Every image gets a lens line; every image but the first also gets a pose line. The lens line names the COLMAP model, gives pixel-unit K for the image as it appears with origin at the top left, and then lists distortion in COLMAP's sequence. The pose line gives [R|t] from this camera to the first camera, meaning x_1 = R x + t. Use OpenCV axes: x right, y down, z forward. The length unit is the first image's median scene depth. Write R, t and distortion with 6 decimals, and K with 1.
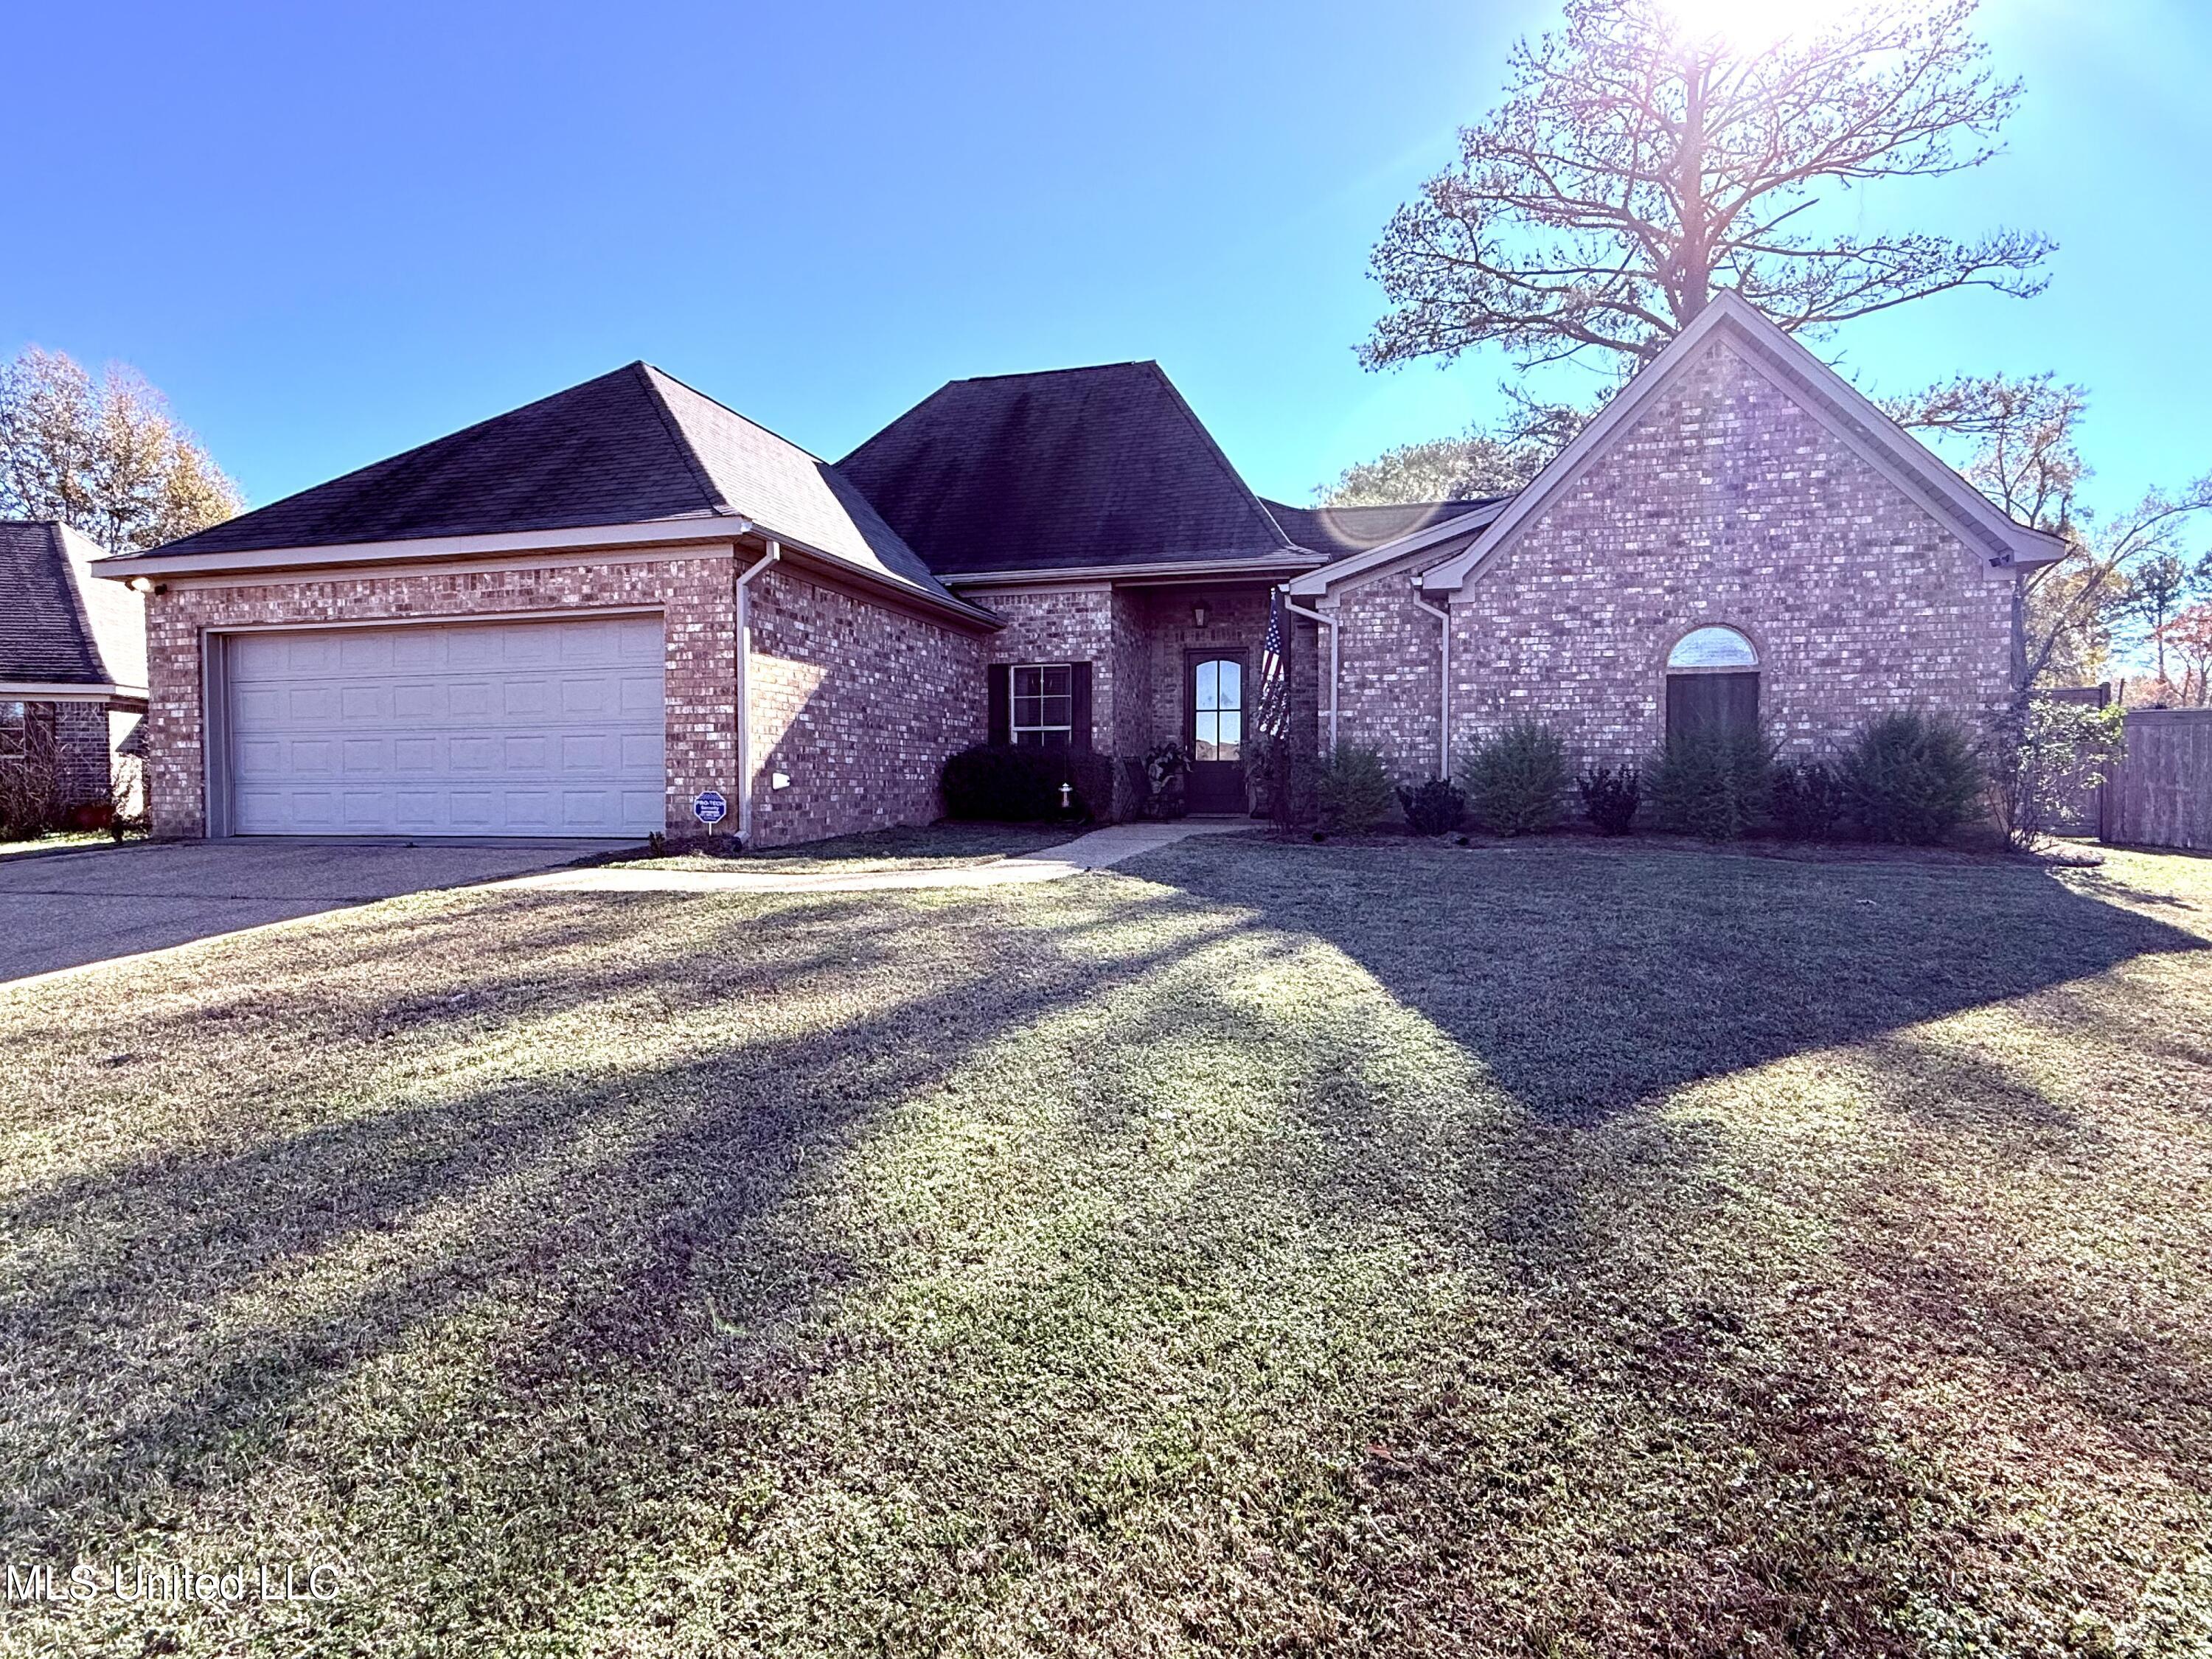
lens RADIAL K [[1148.5, 0, 1106.0], [0, 1148.5, 829.5], [0, 0, 1]] dist [0.000675, 0.000119]
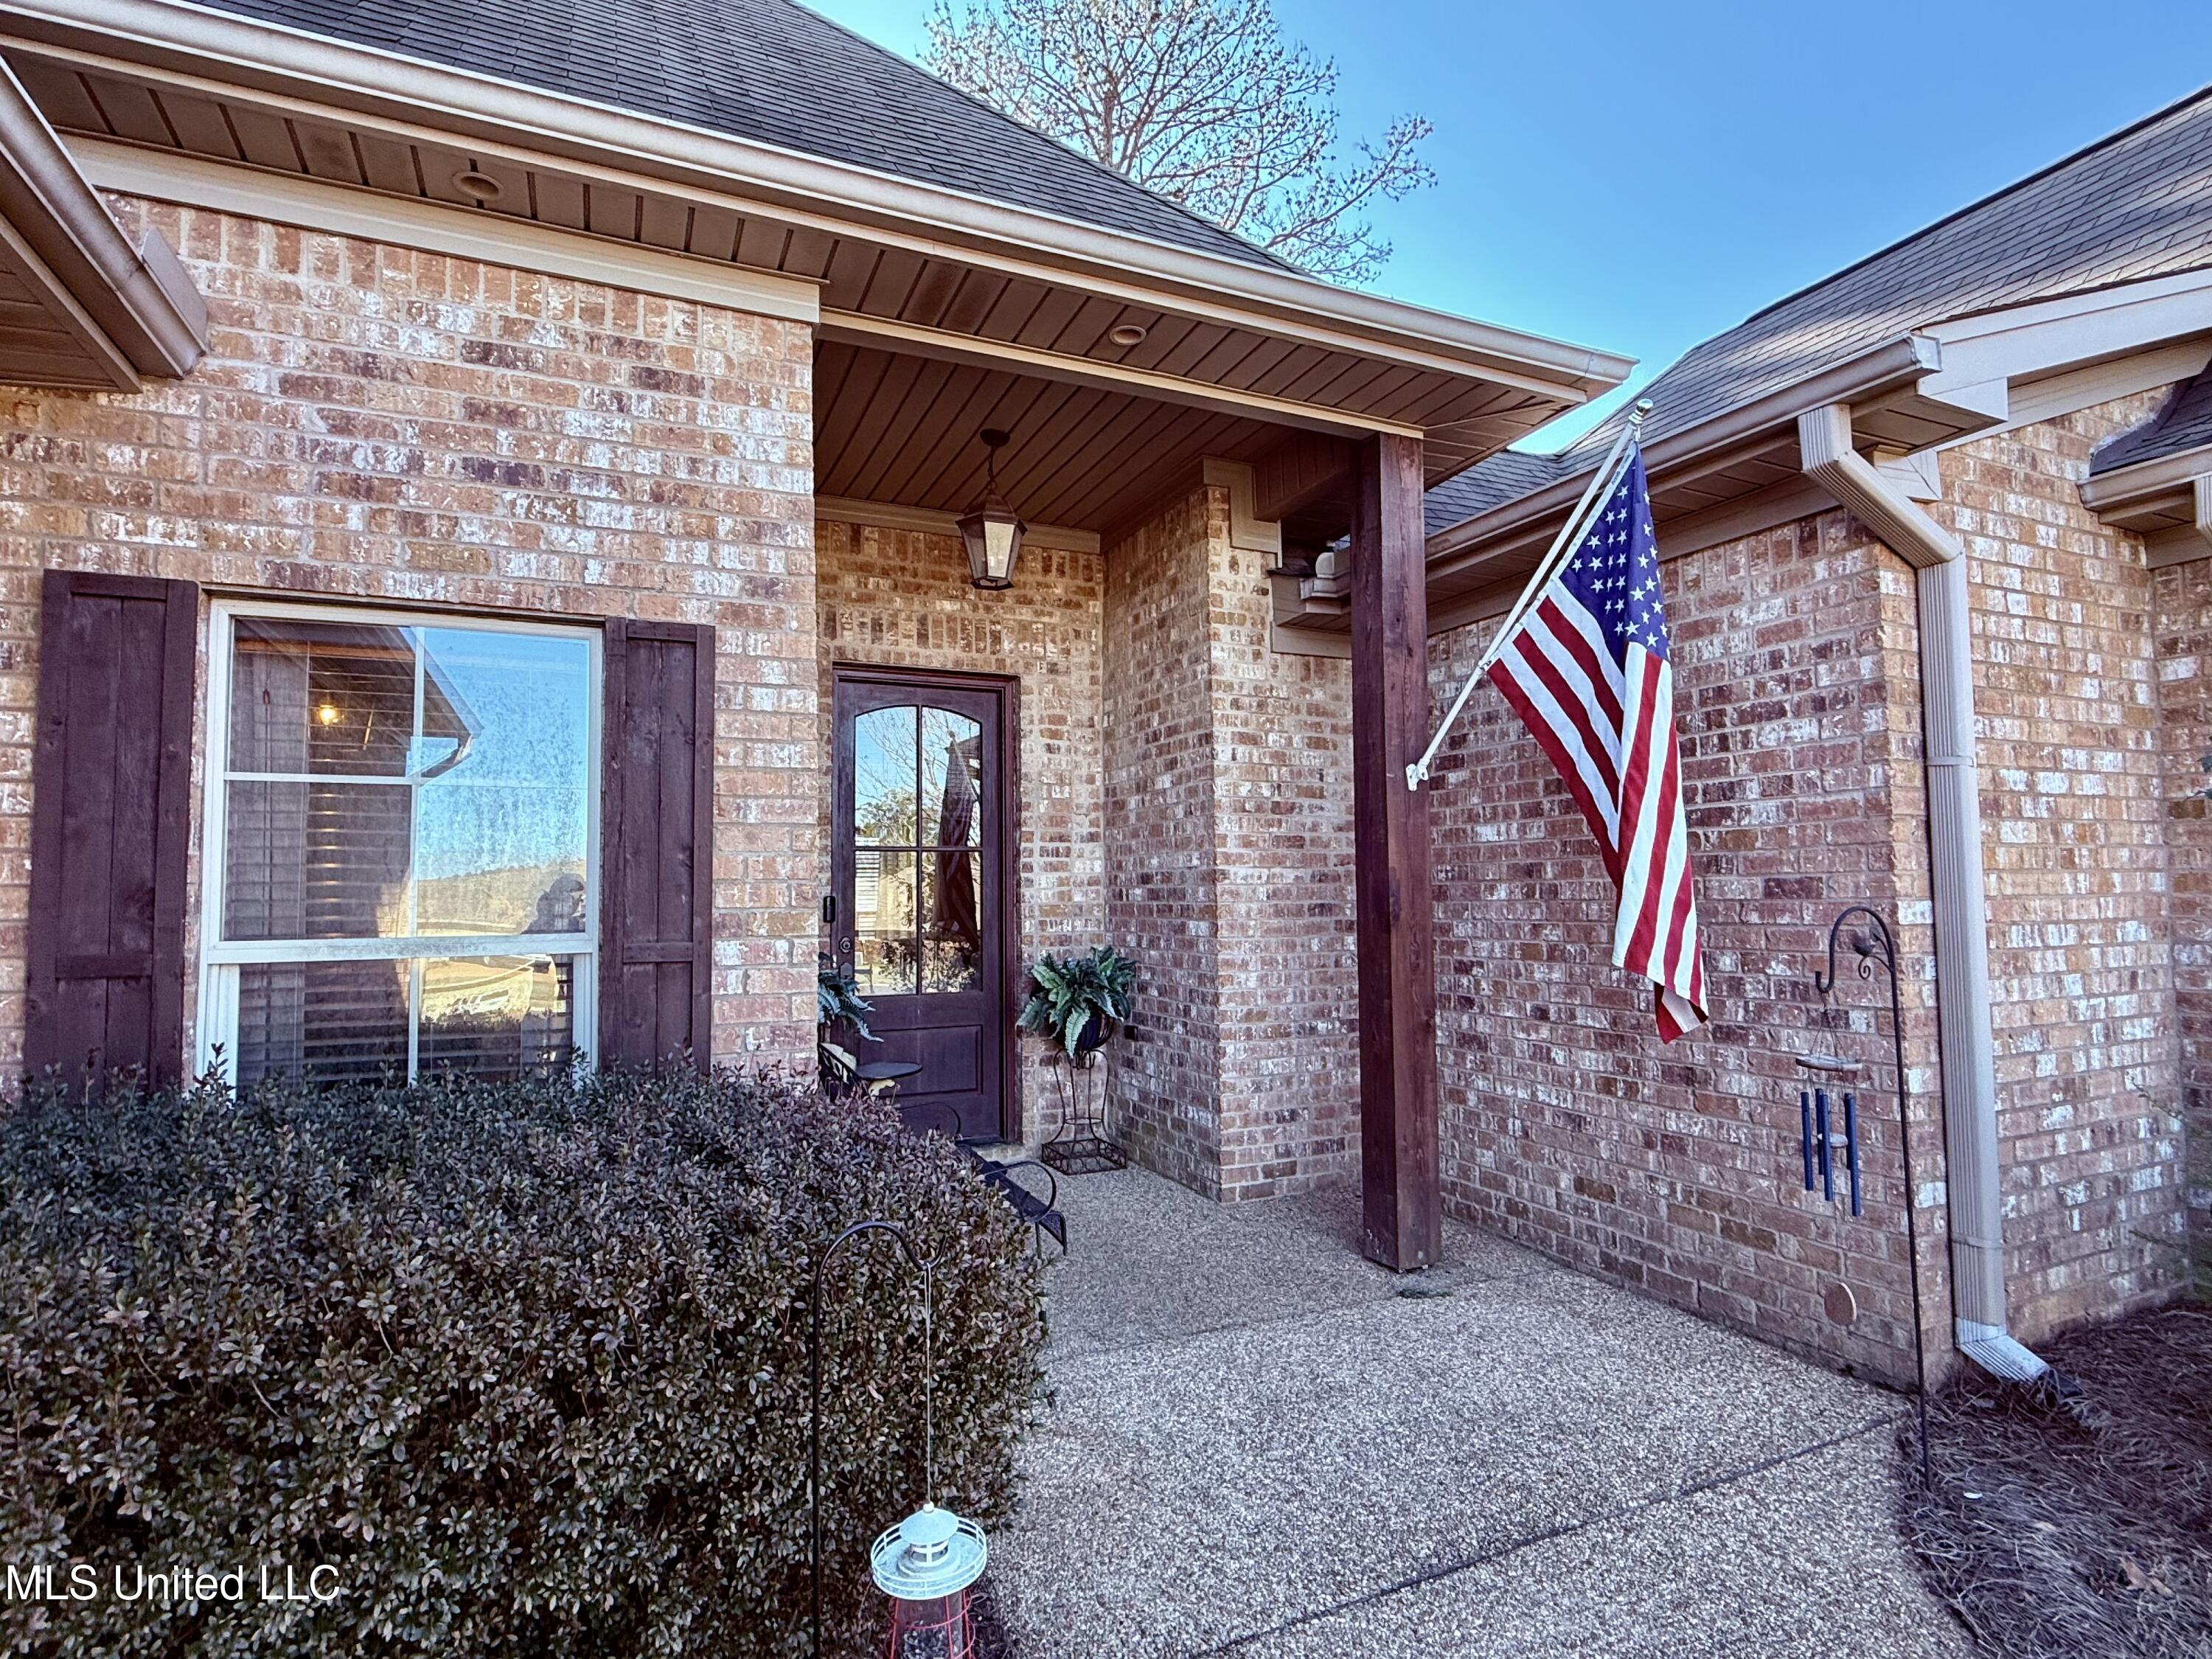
lens RADIAL K [[1148.5, 0, 1106.0], [0, 1148.5, 829.5], [0, 0, 1]] dist [0.000675, 0.000119]
pose [[0.782042, 0.031116, 0.622449, -0.086221], [0.030305, 0.995673, -0.087848, -0.089084], [-0.622489, 0.087564, 0.777715, 0.795997]]
